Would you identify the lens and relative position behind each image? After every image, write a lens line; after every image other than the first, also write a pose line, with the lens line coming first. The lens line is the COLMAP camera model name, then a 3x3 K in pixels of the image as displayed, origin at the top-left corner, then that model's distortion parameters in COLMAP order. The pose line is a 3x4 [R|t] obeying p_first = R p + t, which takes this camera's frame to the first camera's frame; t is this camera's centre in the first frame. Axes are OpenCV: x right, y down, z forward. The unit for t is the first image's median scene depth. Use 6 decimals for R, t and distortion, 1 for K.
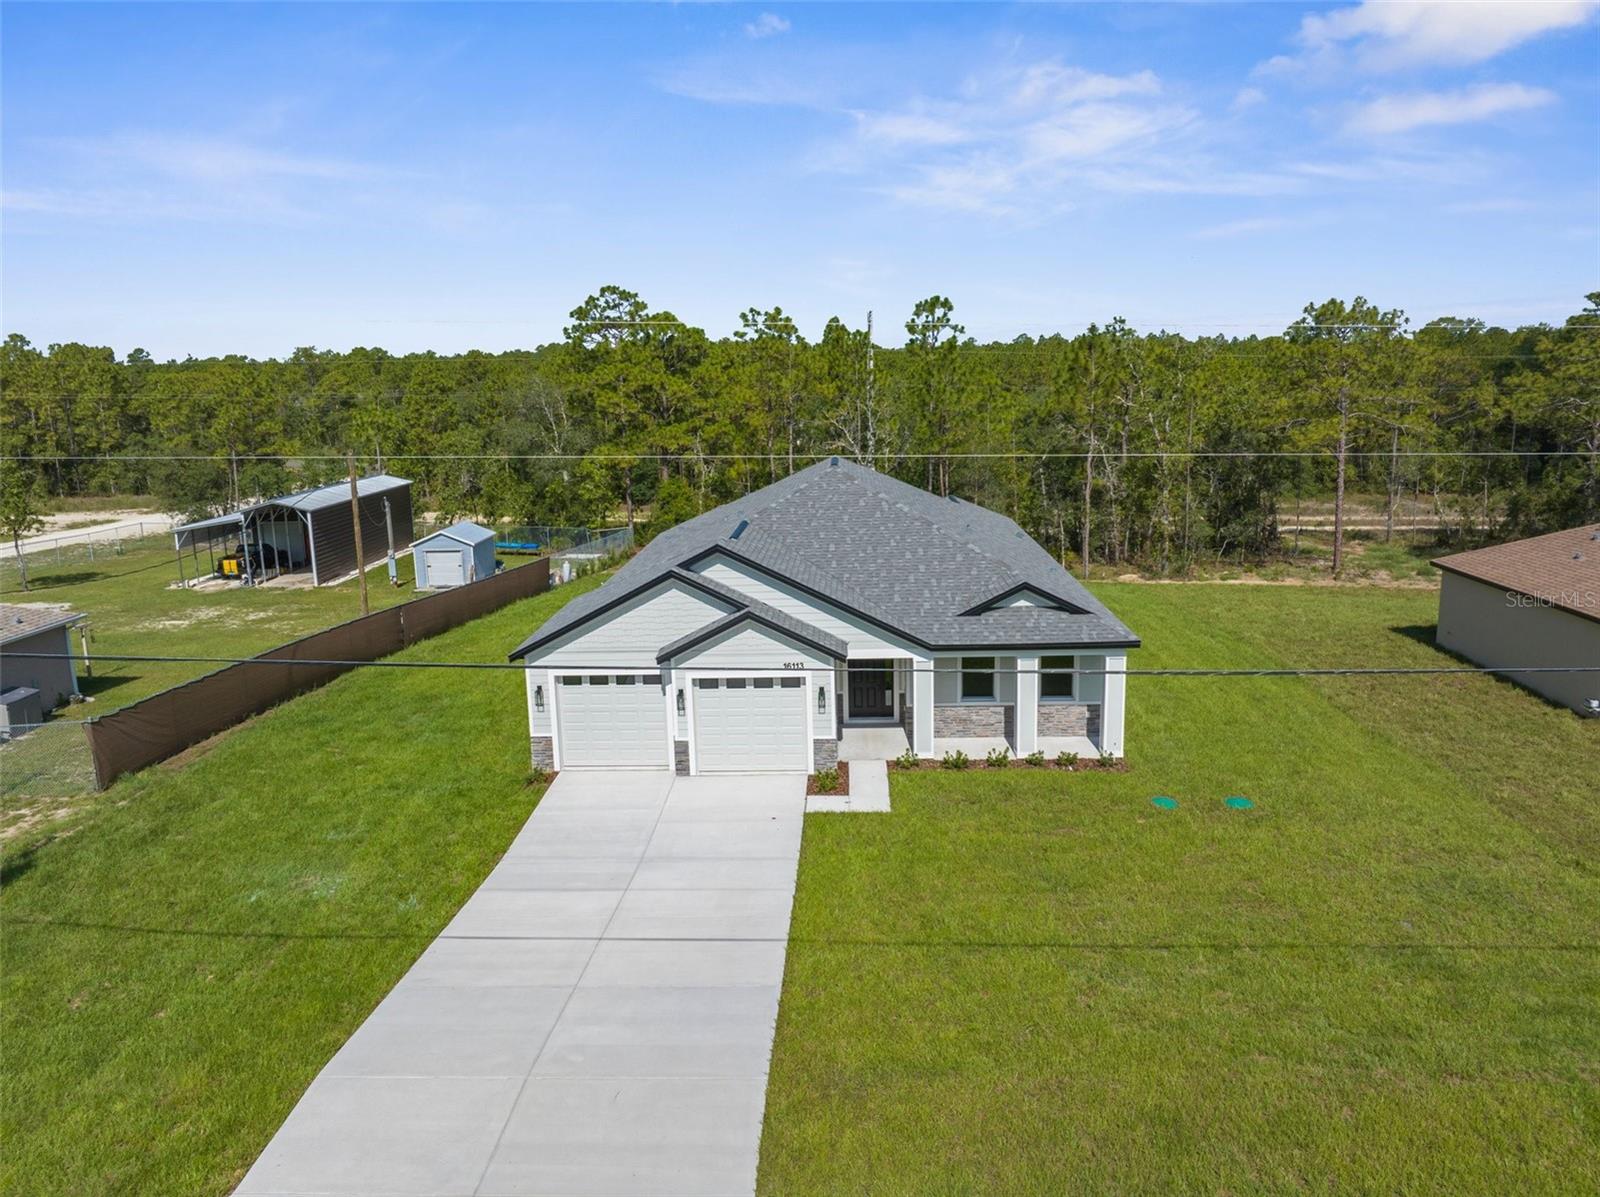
lens RADIAL K [[1132.8, 0, 828.7], [0, 1132.8, 552.5], [0, 0, 1]] dist [-0.075816, 0.032273]
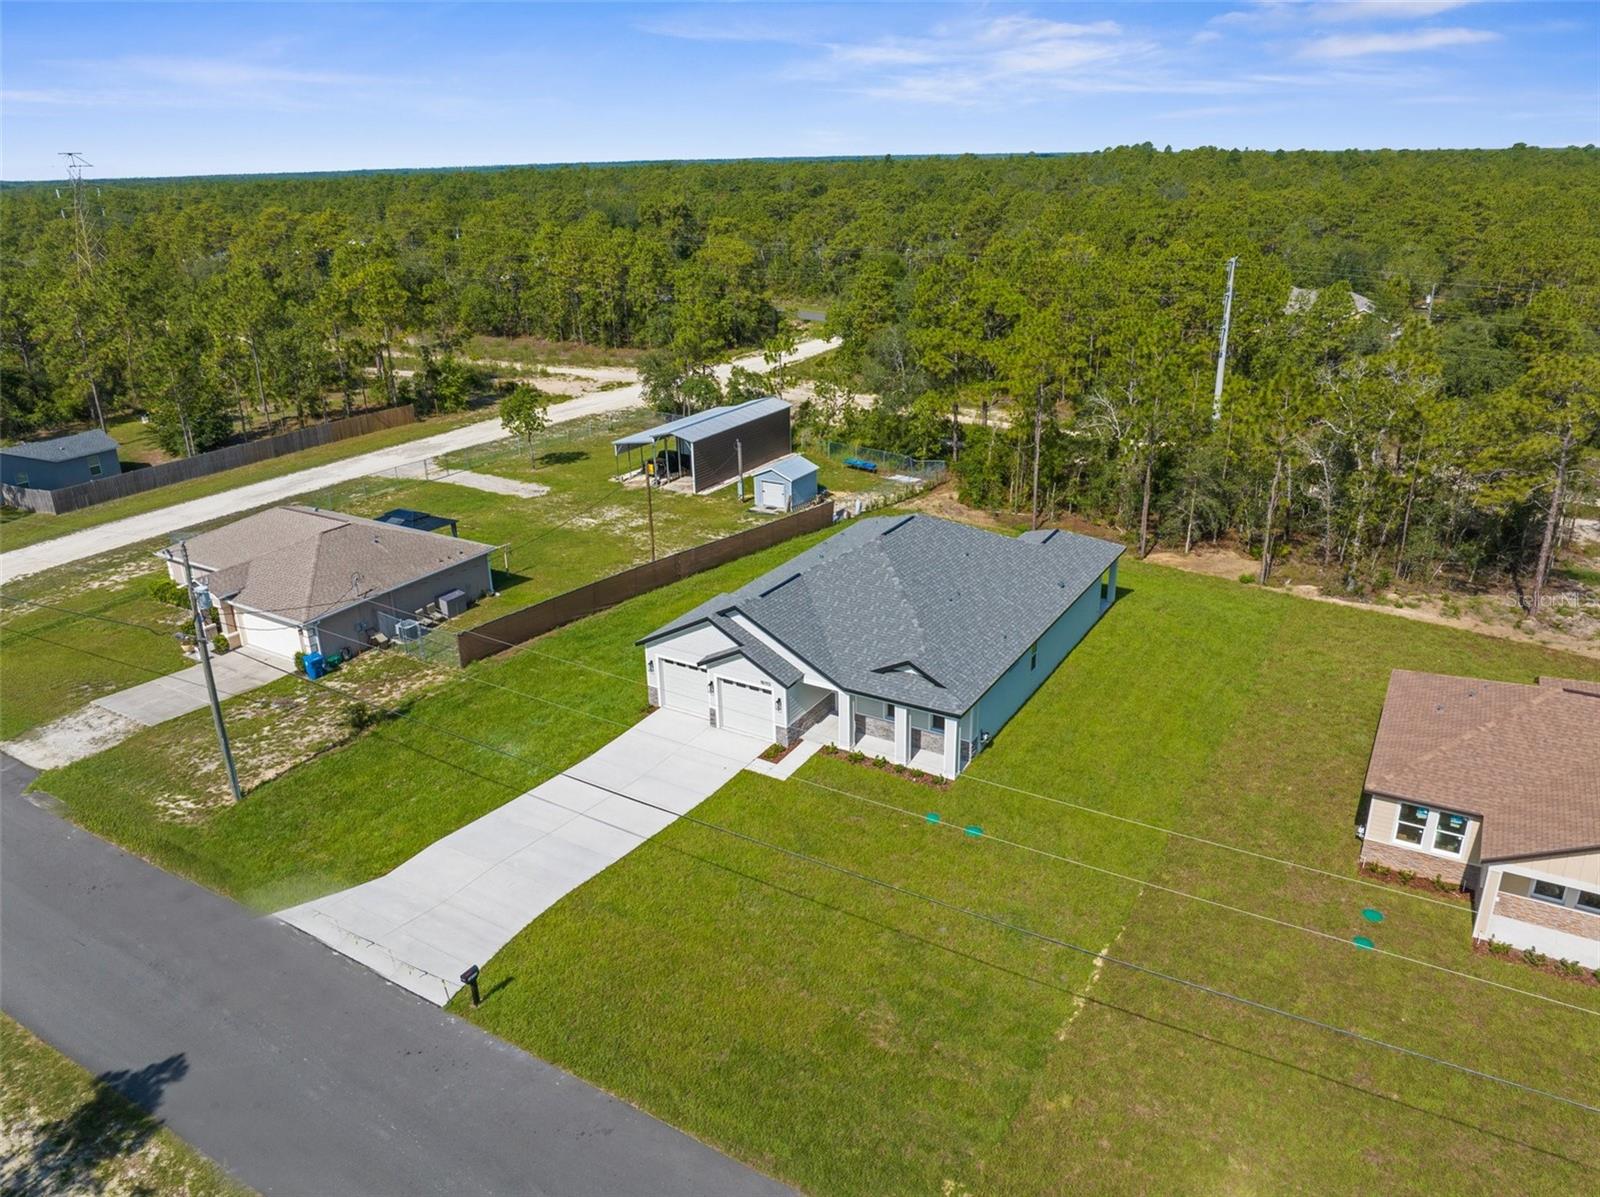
lens RADIAL K [[1120.0, 0, 807.5], [0, 1120.0, 592.6], [0, 0, 1]] dist [-0.042195, 0.009326]
pose [[0.867318, 0.186377, -0.461544, 0.729655], [-0.081063, 0.967762, 0.238463, -0.413136], [0.491109, -0.169409, 0.854466, -0.372877]]
